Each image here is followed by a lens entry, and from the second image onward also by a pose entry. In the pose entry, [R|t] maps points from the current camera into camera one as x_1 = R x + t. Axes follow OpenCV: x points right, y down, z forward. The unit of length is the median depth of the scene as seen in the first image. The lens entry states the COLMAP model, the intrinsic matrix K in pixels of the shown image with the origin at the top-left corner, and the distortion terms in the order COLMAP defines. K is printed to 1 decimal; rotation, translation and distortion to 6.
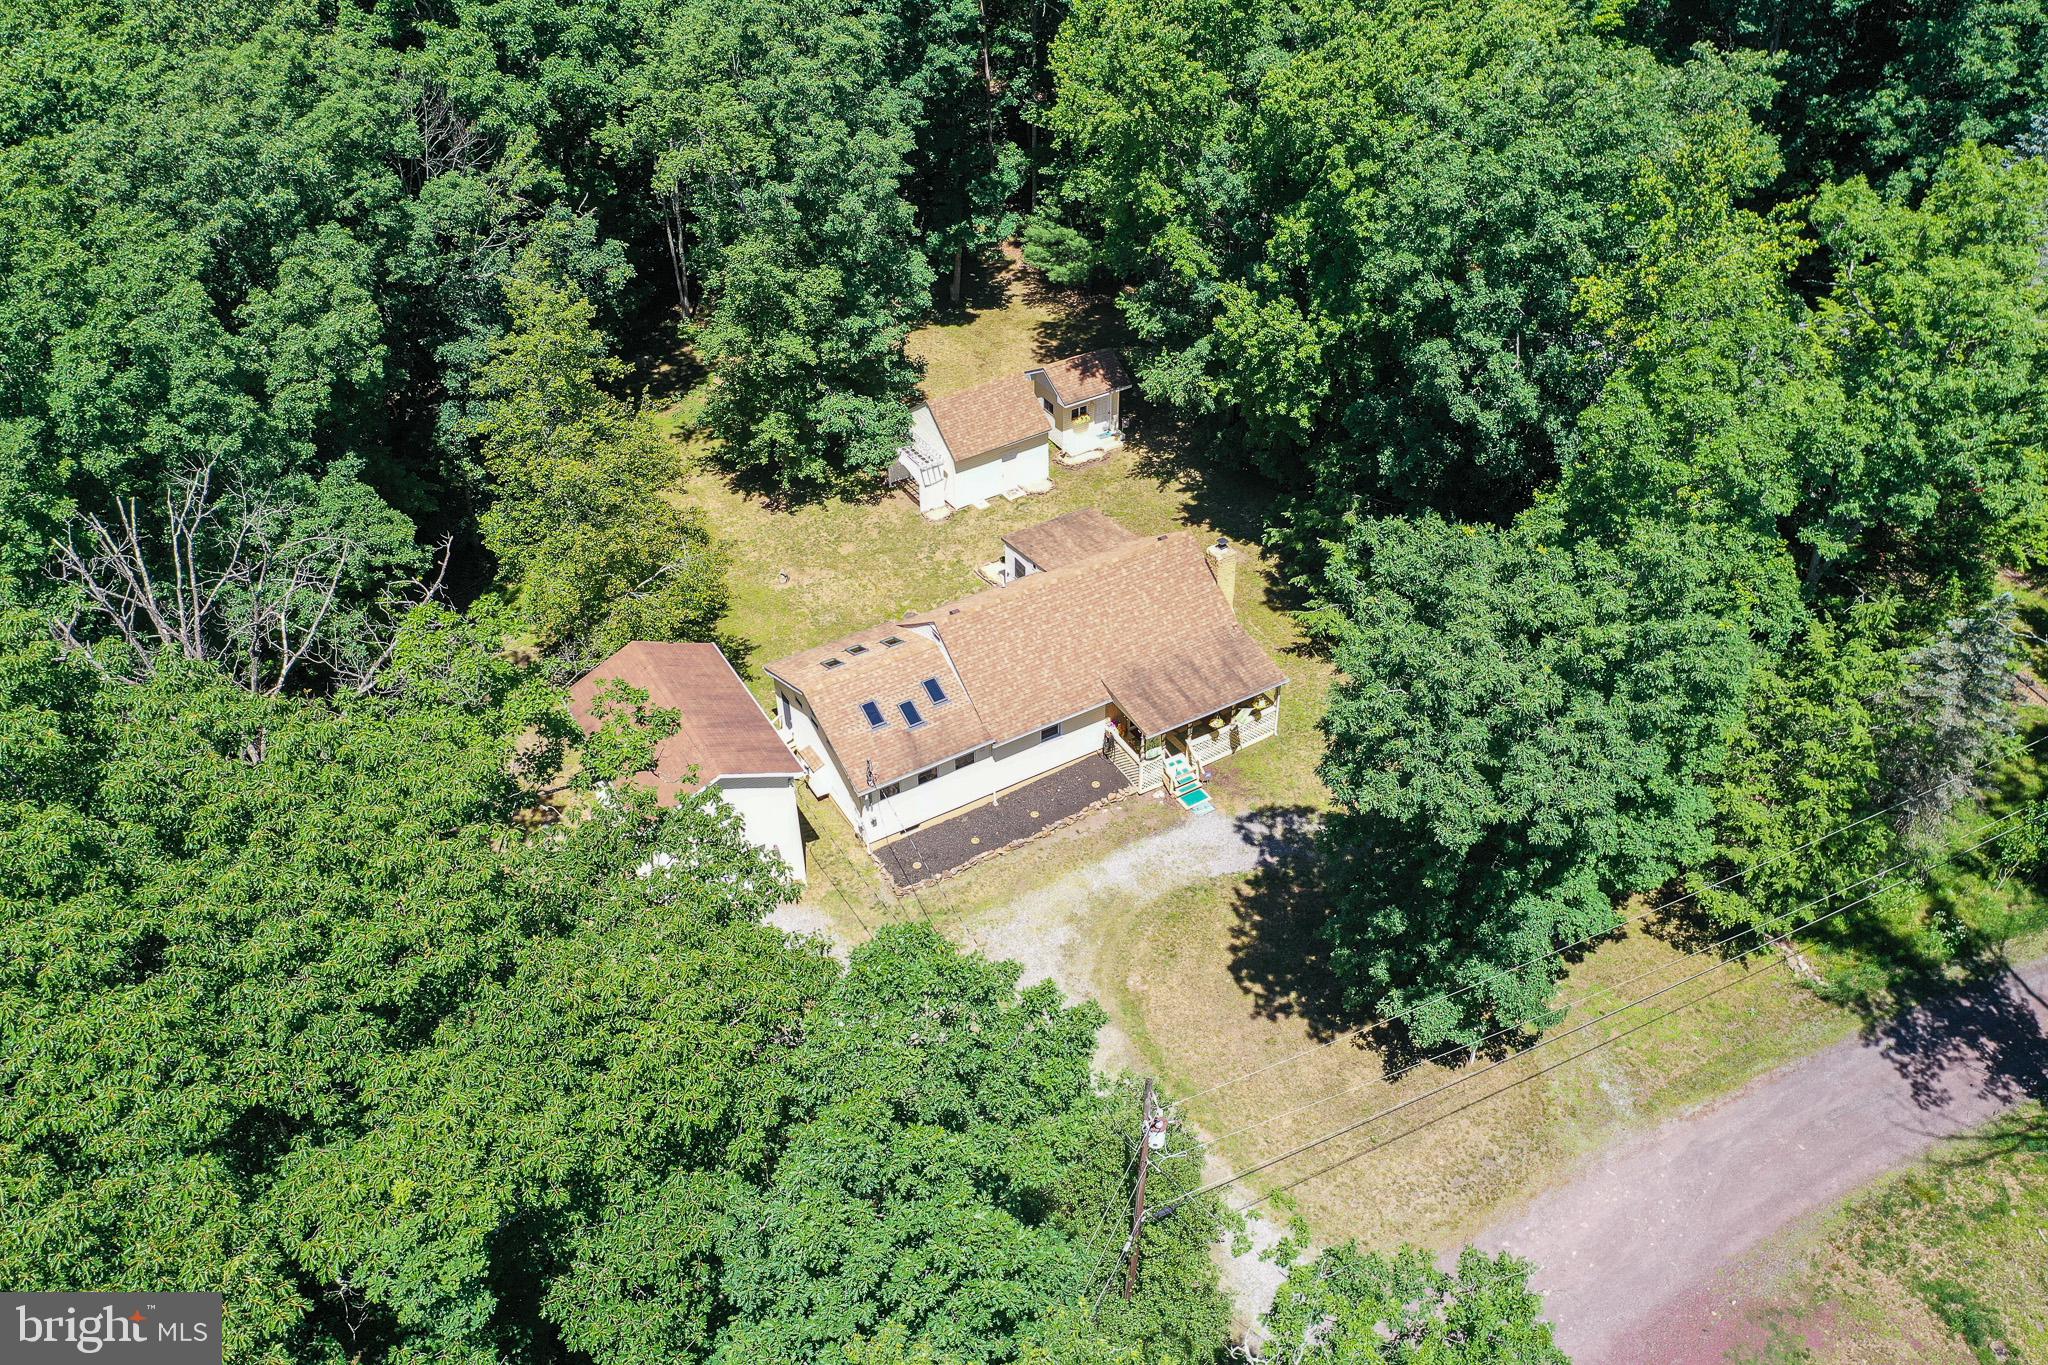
lens RADIAL K [[1704.4, 0, 1023.3], [0, 1704.4, 719.8], [0, 0, 1]] dist [0.037847, -0.000608]
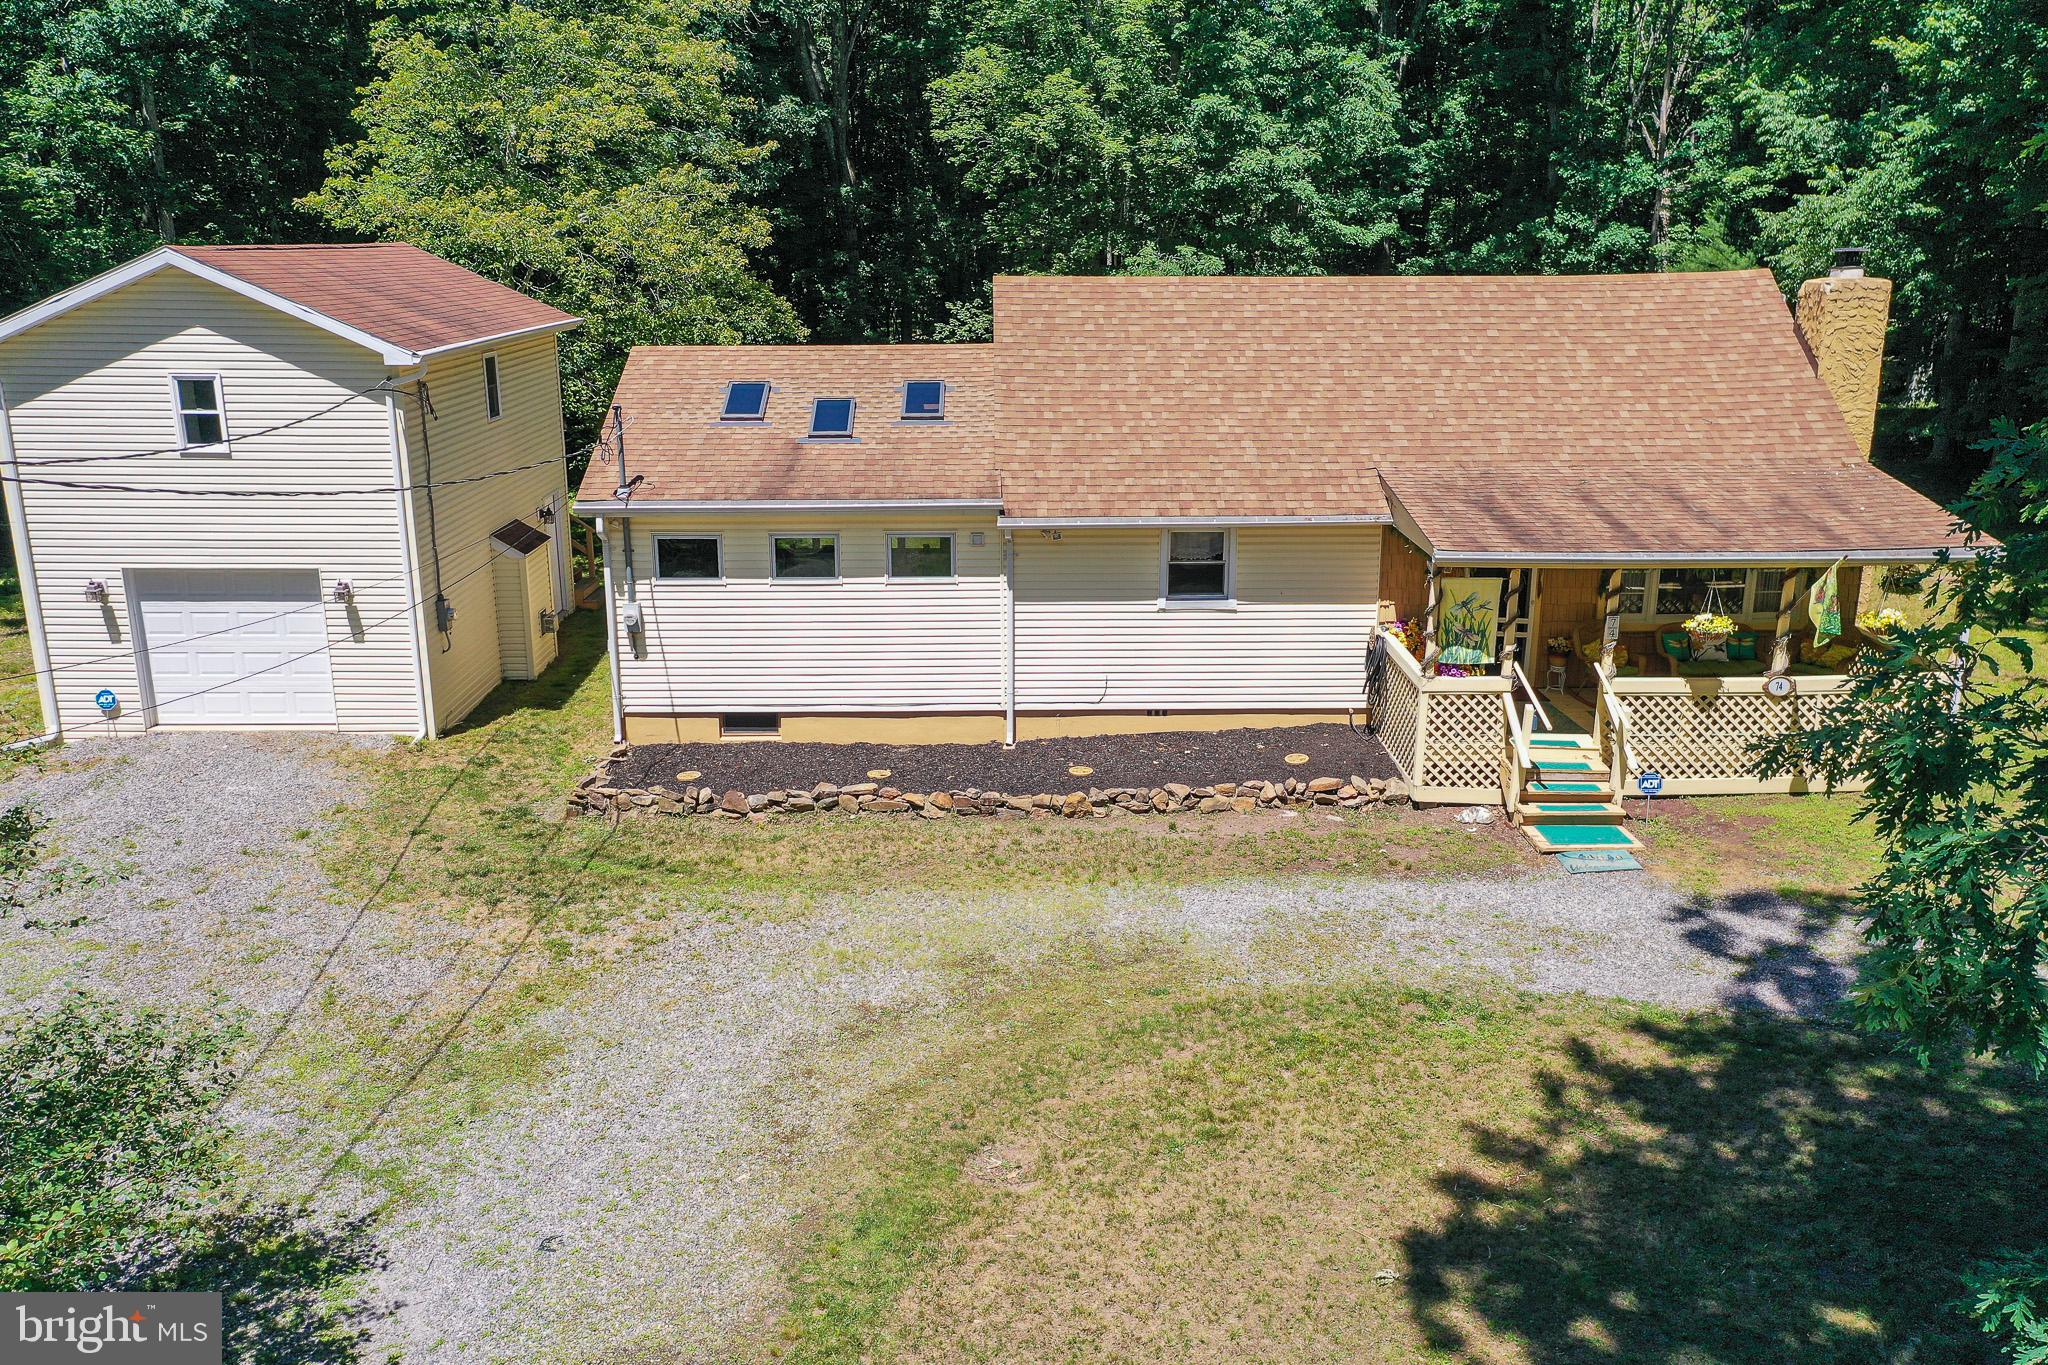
lens RADIAL K [[1644.7, 0, 1024.0], [0, 1644.7, 682.5], [0, 0, 1]] dist [0.032841, 0.008926]
pose [[0.869373, 0.145809, -0.472155, 0.140447], [-0.325309, 0.888103, -0.324727, 0.140298], [0.371975, 0.435905, 0.819526, 0.654979]]
